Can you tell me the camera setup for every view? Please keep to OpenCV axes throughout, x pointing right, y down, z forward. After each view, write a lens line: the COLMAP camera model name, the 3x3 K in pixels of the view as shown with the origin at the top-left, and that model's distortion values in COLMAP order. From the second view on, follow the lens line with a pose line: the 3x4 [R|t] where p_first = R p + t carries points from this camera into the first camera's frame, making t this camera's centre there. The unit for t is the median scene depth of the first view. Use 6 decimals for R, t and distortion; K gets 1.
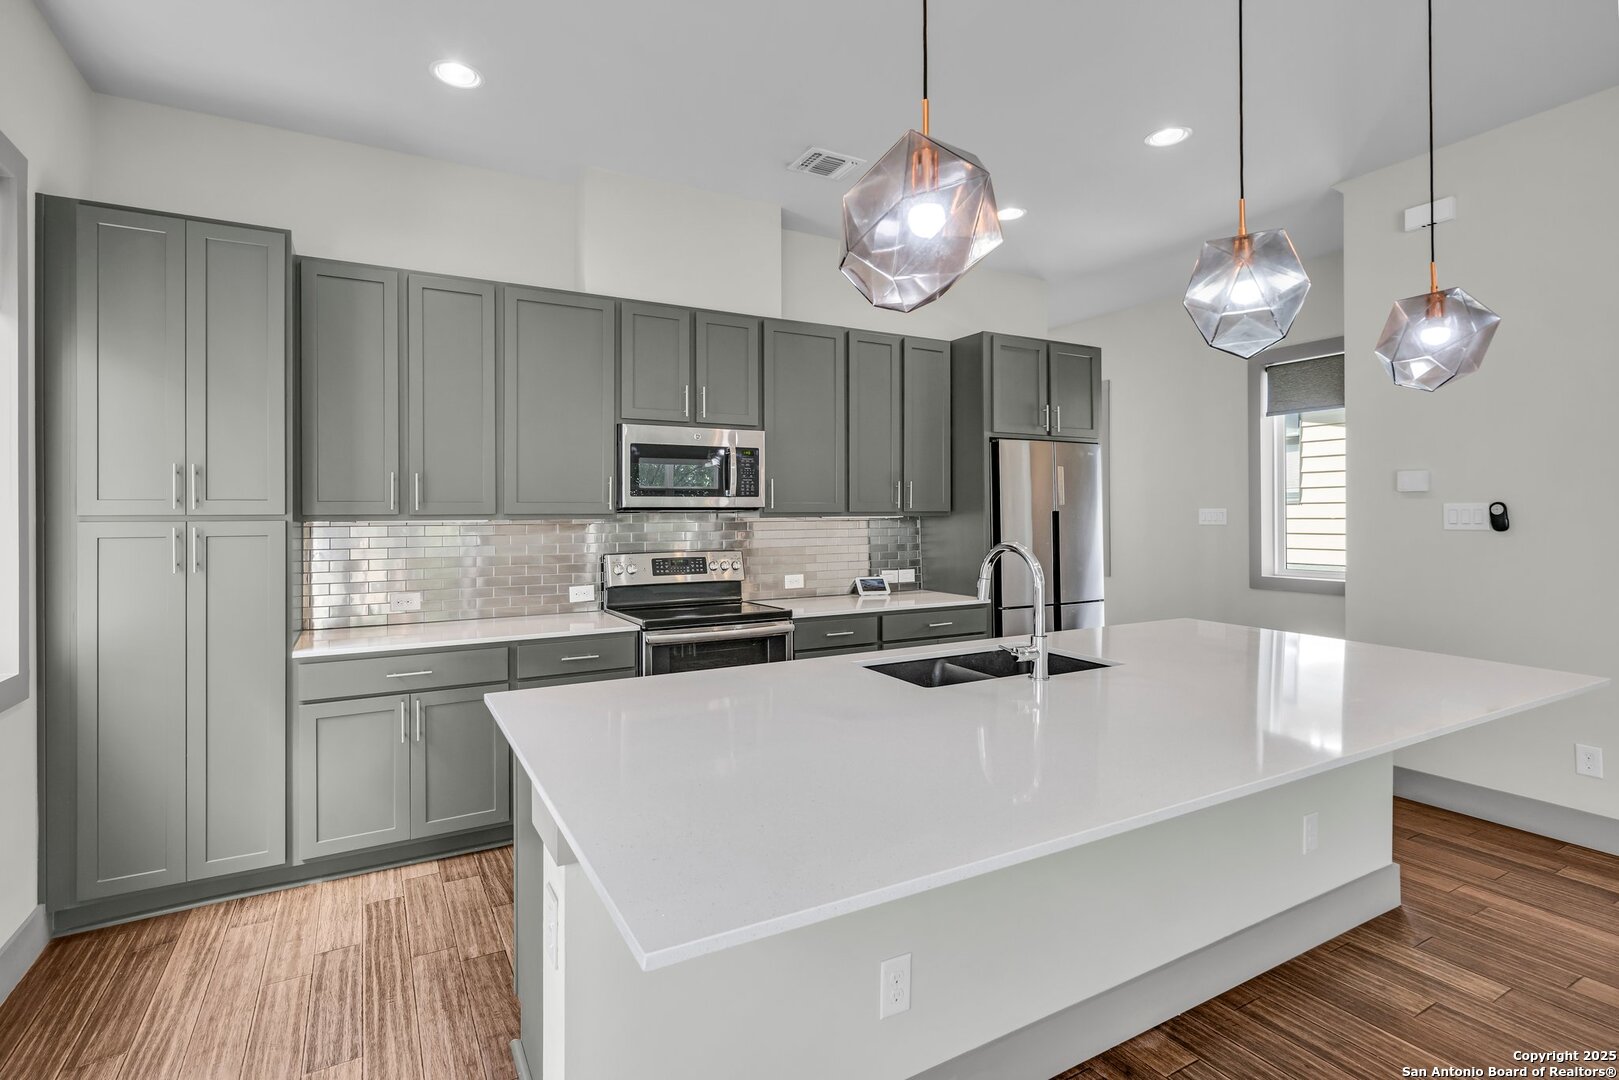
lens RADIAL K [[768.6, 0, 805.2], [0, 768.6, 510.9], [0, 0, 1]] dist [-0.000840, -0.000043]
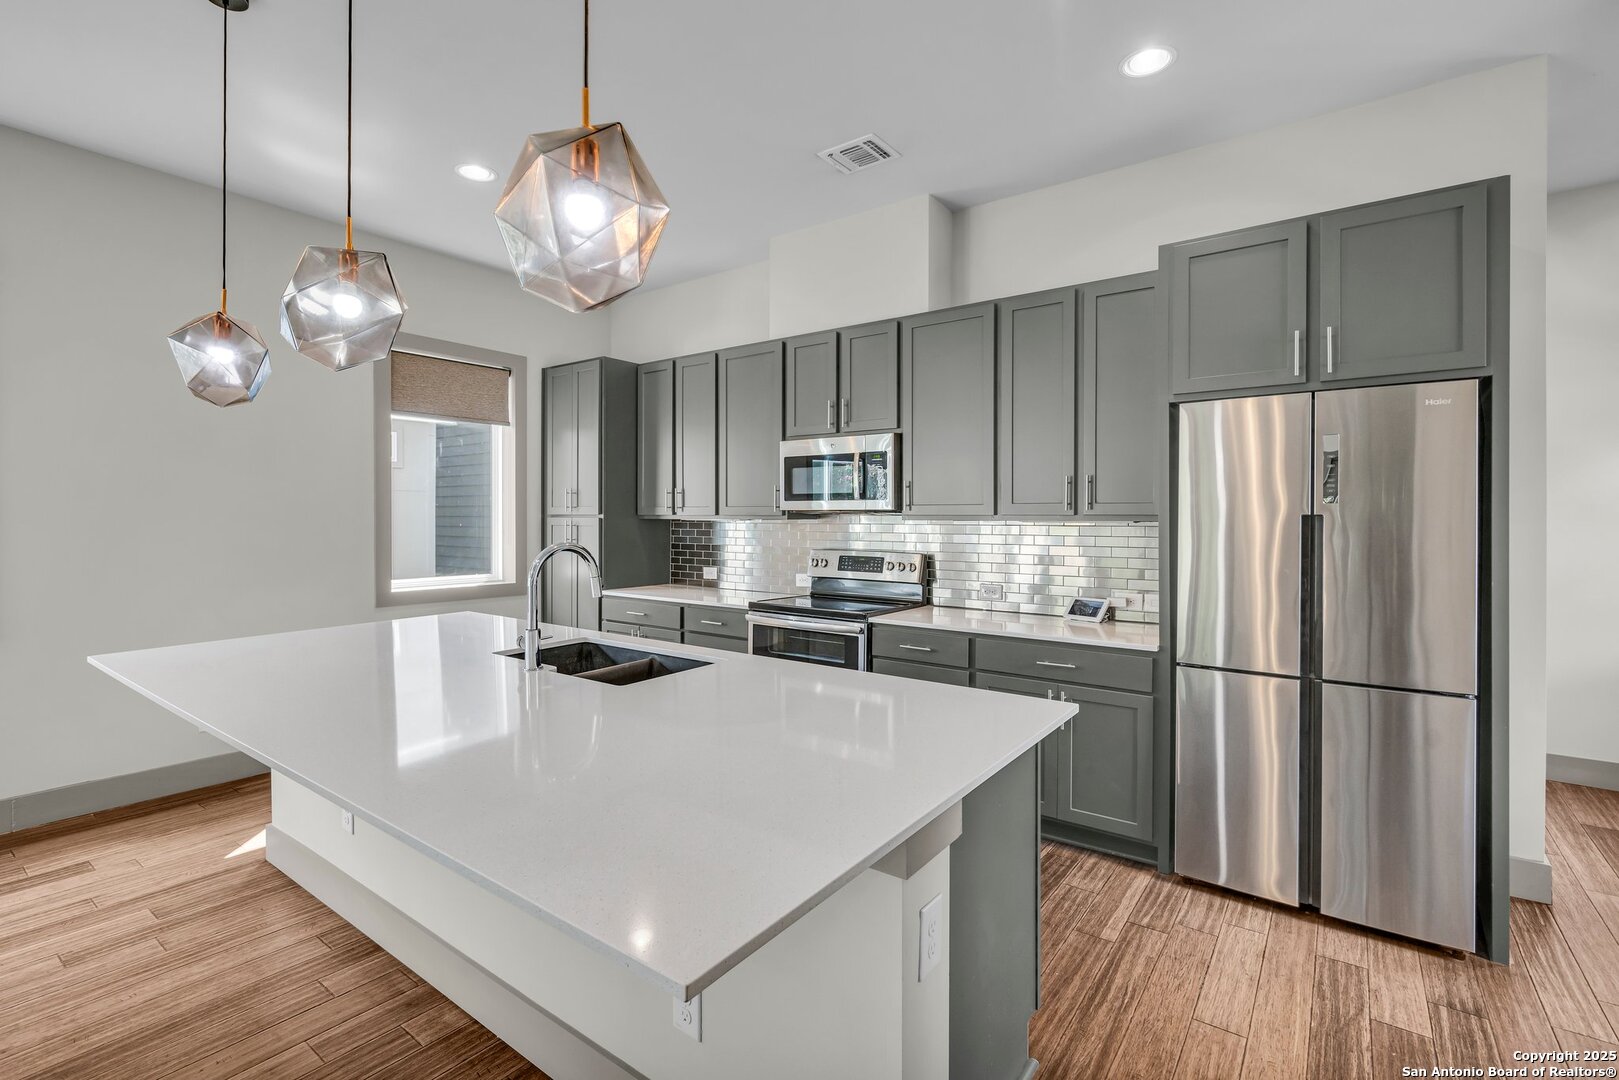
lens RADIAL K [[746.7, 0, 806.8], [0, 746.7, 515.5], [0, 0, 1]] dist [0.000815, -0.000021]
pose [[0.412899, 0.004828, -0.910764, 0.802239], [0.000737, 0.999984, 0.005635, -0.002852], [0.910776, -0.002998, 0.412889, 0.516630]]
